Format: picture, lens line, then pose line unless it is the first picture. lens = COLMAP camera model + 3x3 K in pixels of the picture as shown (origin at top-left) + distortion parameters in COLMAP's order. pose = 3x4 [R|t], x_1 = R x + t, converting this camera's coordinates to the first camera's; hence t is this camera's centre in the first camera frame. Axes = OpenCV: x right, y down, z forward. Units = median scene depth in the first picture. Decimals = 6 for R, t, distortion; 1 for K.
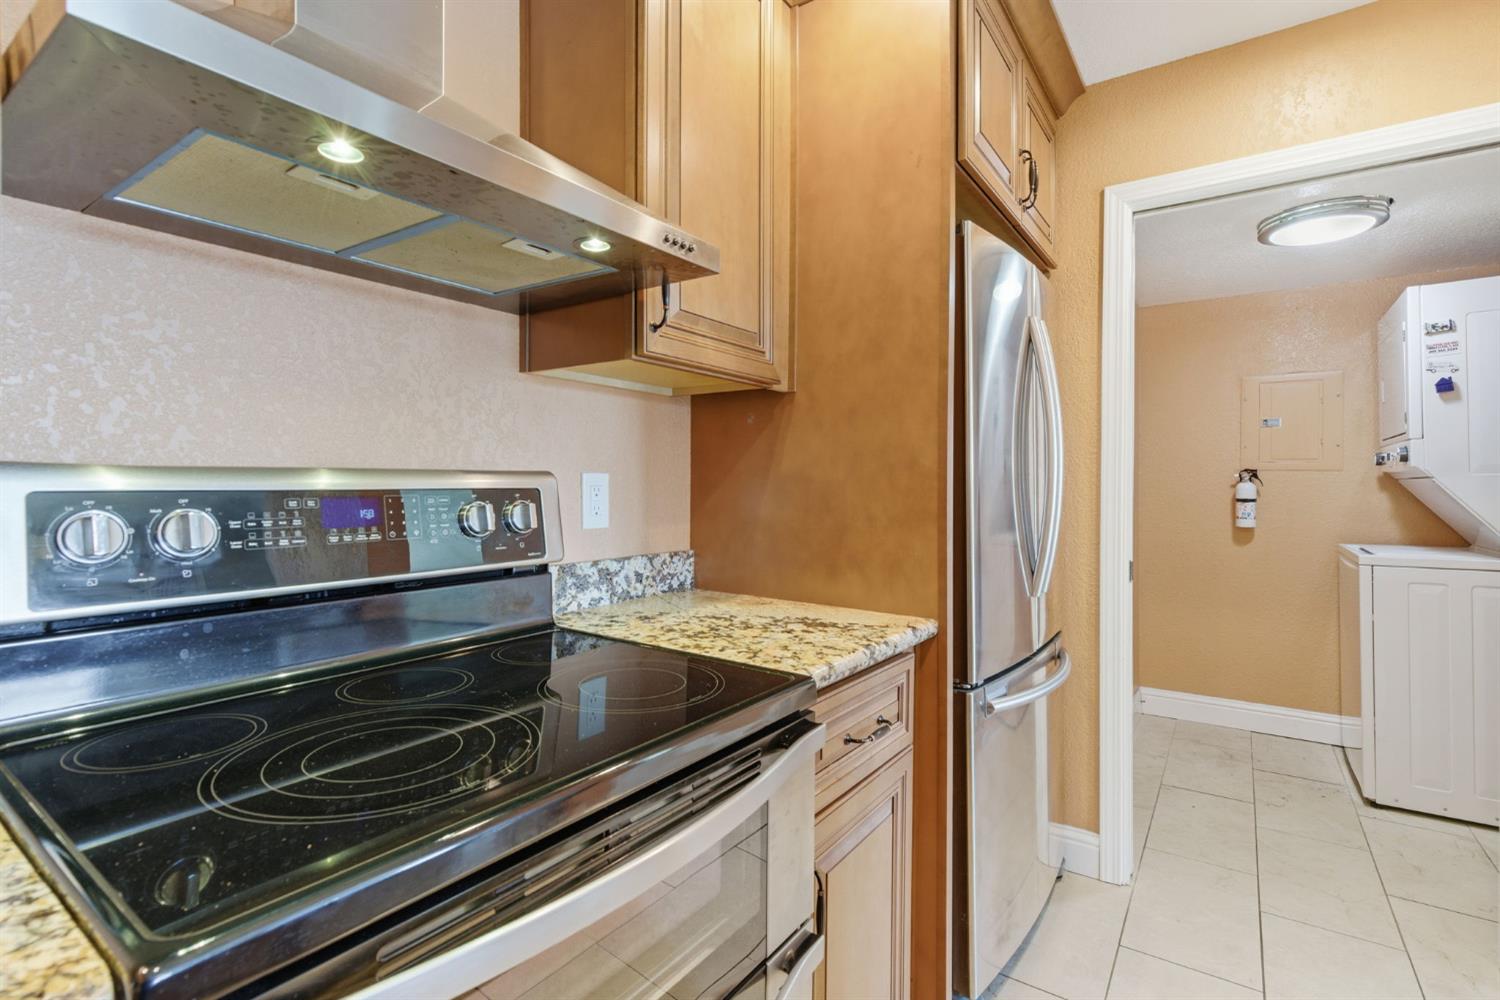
lens RADIAL K [[719.6, 0, 733.2], [0, 719.6, 484.6], [0, 0, 1]] dist [-0.000625, -0.000006]
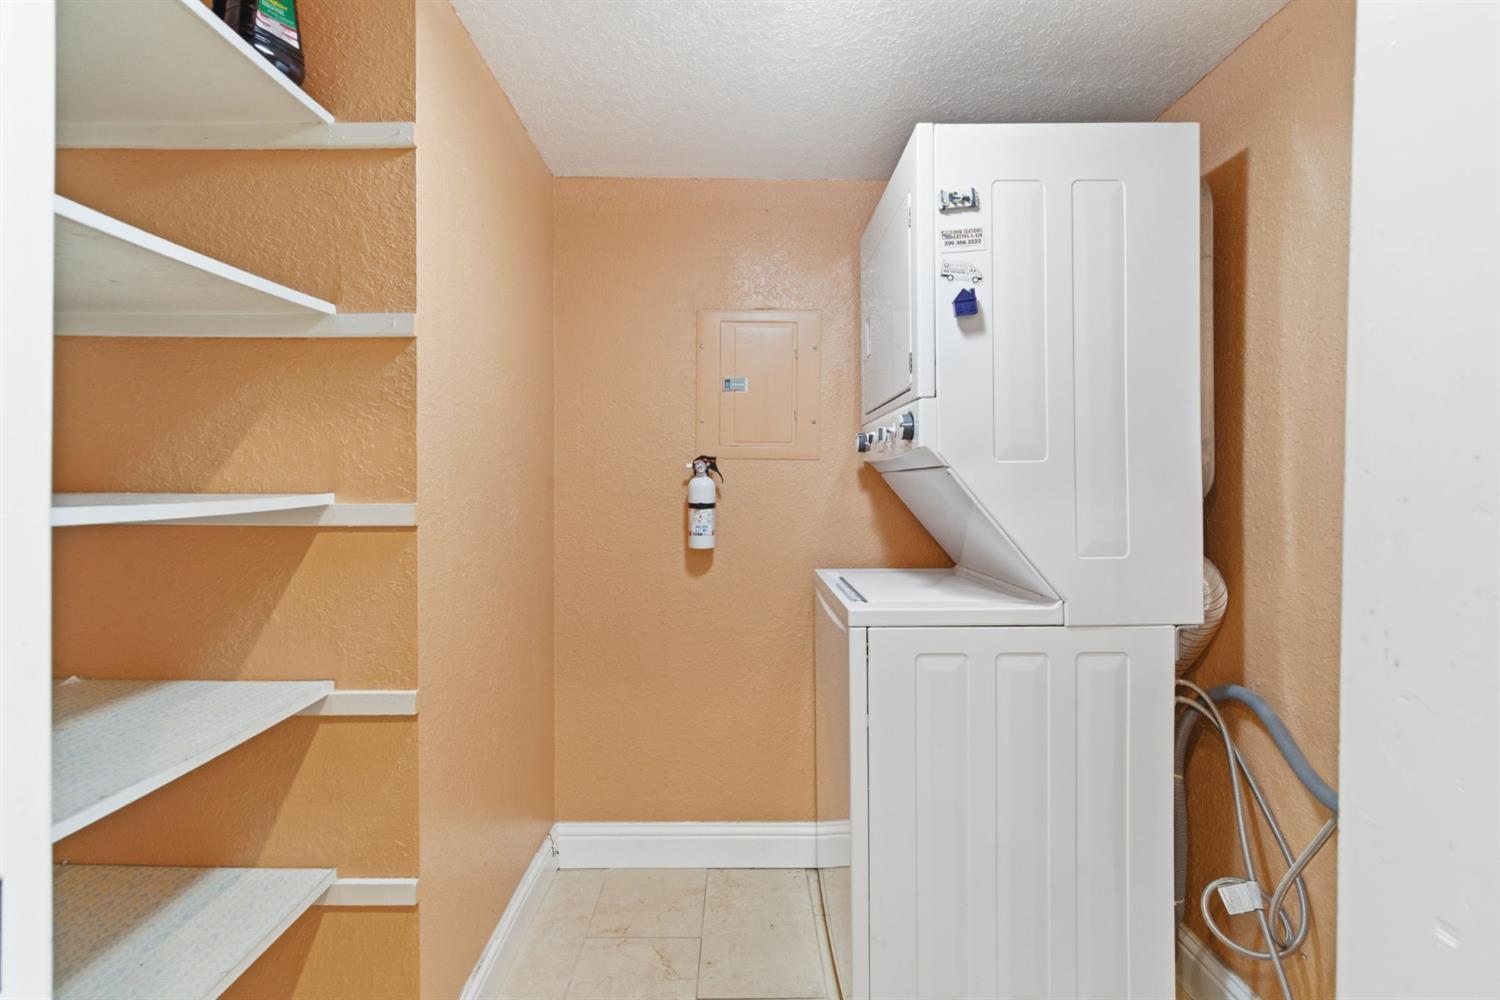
lens RADIAL K [[706.0, 0, 750.0], [0, 706.0, 500.0], [0, 0, 1]] dist [-0.065211, -0.000124]
pose [[0.811487, -0.011244, 0.584263, 0.418526], [-0.001540, 0.999770, 0.021378, 0.003935], [-0.584369, -0.018248, 0.811283, 0.514680]]
